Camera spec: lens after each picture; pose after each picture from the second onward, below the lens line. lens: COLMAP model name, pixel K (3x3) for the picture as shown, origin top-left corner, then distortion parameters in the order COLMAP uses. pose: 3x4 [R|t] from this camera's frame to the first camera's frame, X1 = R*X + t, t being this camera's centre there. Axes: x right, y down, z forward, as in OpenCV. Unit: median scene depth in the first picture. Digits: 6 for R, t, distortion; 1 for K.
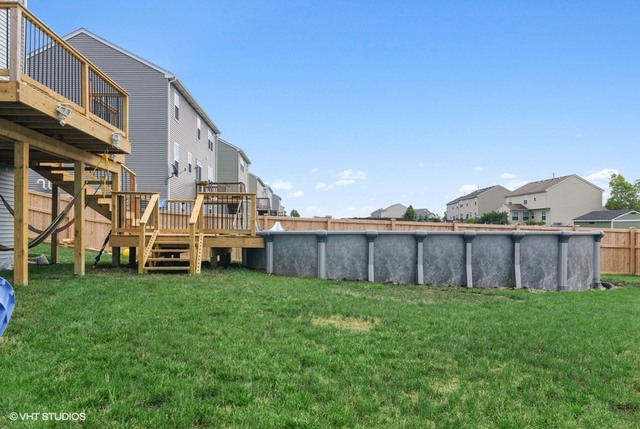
lens RADIAL K [[499.2, 0, 320.0], [0, 499.2, 214.5], [0, 0, 1]] dist [0.077043, 0.000610]
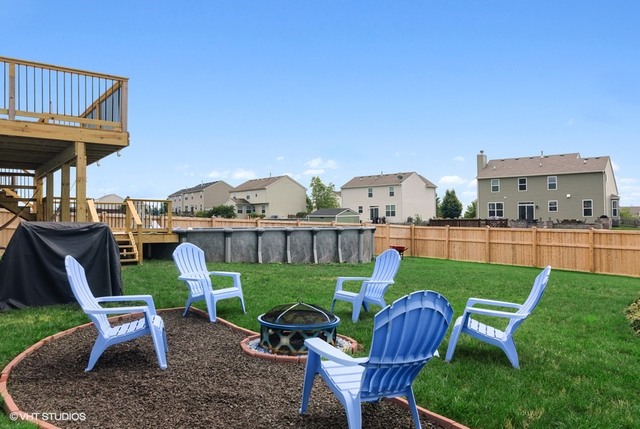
lens RADIAL K [[499.2, 0, 320.0], [0, 499.2, 214.5], [0, 0, 1]] dist [0.077043, 0.000610]
pose [[0.845948, 0.003795, 0.533252, -0.319694], [-0.012921, 0.999827, 0.013382, -0.017930], [-0.533109, -0.018210, 0.845851, -0.192734]]
